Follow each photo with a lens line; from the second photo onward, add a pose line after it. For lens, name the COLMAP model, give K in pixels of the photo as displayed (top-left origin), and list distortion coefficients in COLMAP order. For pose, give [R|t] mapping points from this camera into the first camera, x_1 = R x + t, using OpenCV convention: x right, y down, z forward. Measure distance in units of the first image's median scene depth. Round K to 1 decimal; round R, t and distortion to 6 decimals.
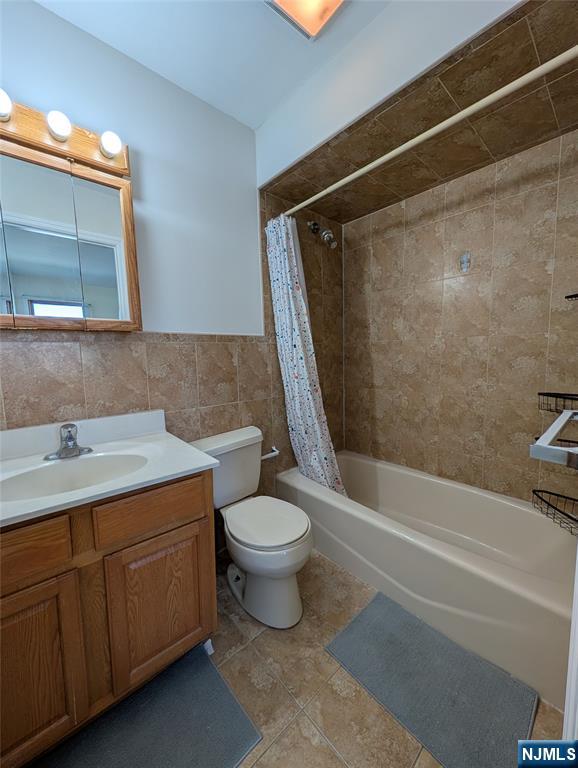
lens RADIAL K [[295.3, 0, 289.0], [0, 295.3, 384.0], [0, 0, 1]] dist [-0.001457, -0.000129]
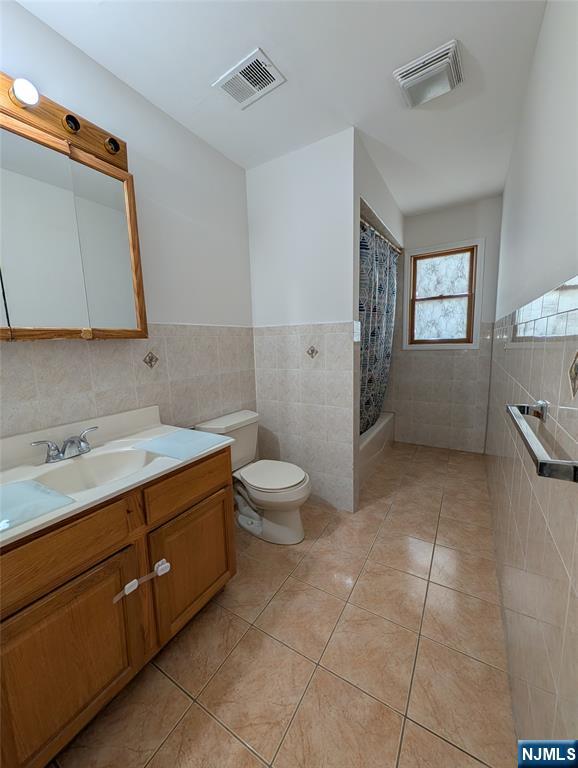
lens RADIAL K [[295.3, 0, 289.0], [0, 295.3, 384.0], [0, 0, 1]] dist [-0.001457, -0.000129]
pose [[0.907808, -0.080153, 0.411656, -0.518653], [0.072463, 0.996782, 0.034281, 0.005848], [-0.413079, -0.001291, 0.910694, -0.260039]]
